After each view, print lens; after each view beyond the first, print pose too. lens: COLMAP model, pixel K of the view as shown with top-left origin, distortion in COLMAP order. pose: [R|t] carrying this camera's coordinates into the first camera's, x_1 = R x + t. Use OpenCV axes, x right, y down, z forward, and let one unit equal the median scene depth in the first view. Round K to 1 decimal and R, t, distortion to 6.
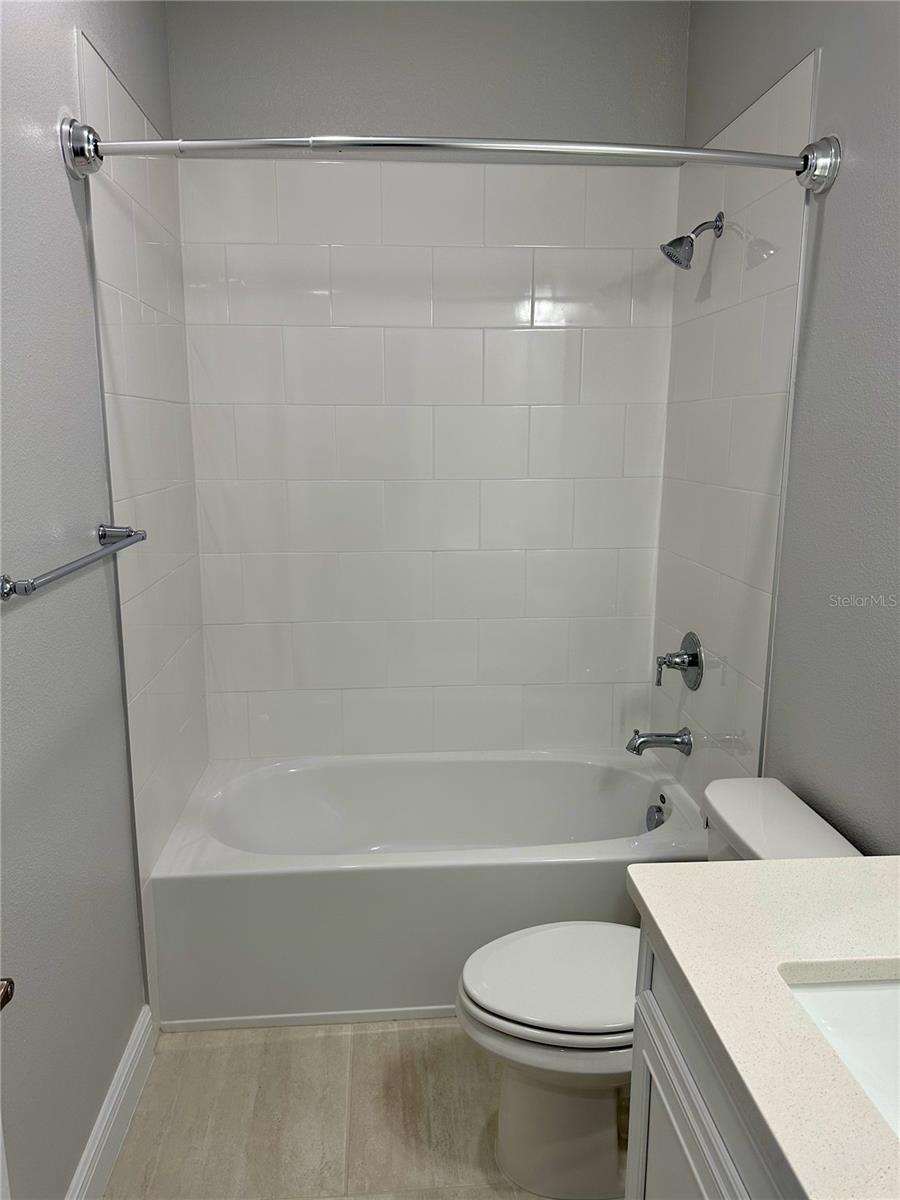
lens RADIAL K [[841.4, 0, 453.9], [0, 841.4, 594.8], [0, 0, 1]] dist [0.070707, -0.094025]
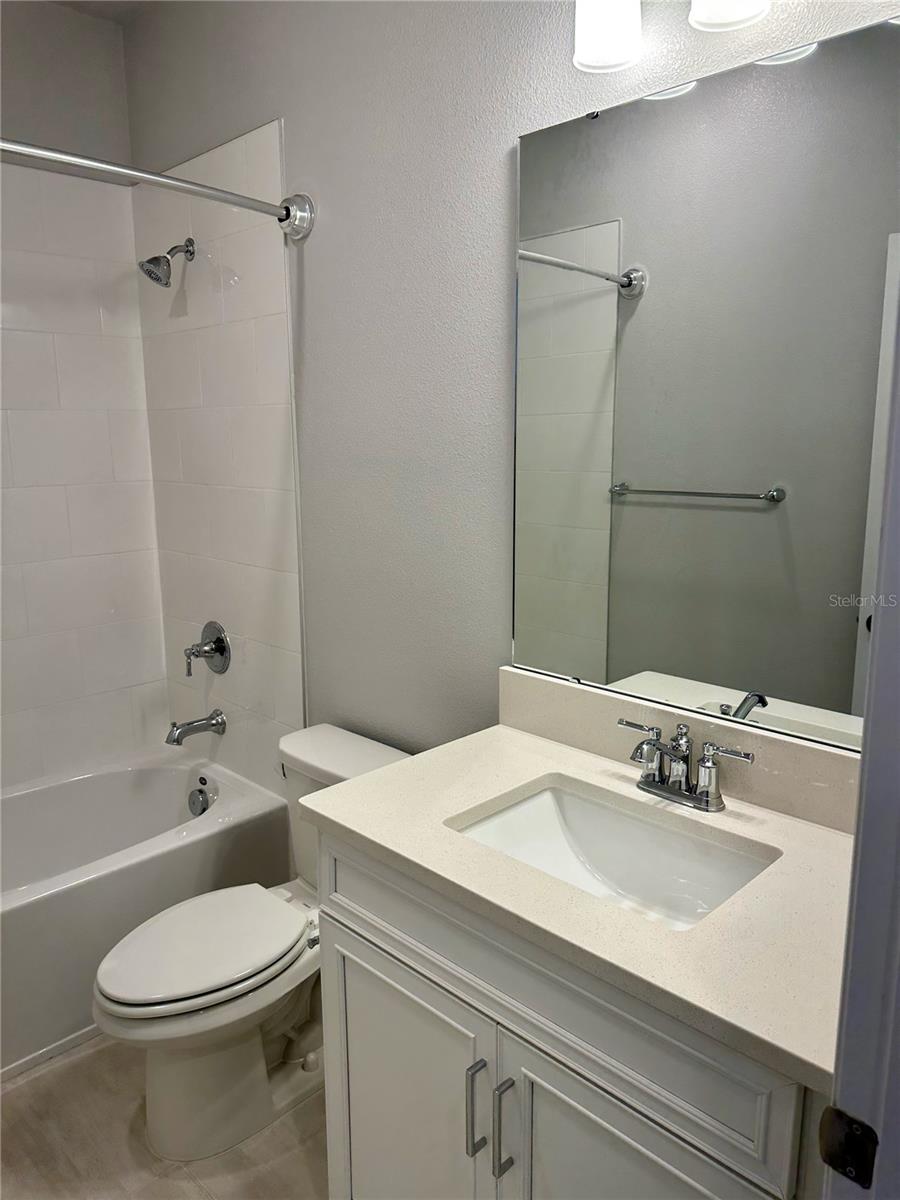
lens RADIAL K [[841.4, 0, 440.1], [0, 841.4, 600.3], [0, 0, 1]] dist [0.070707, -0.094025]
pose [[0.759605, -0.140774, 0.634967, -0.198093], [0.141487, 0.988680, 0.049934, 0.004996], [-0.634809, 0.051909, 0.770924, -0.029756]]
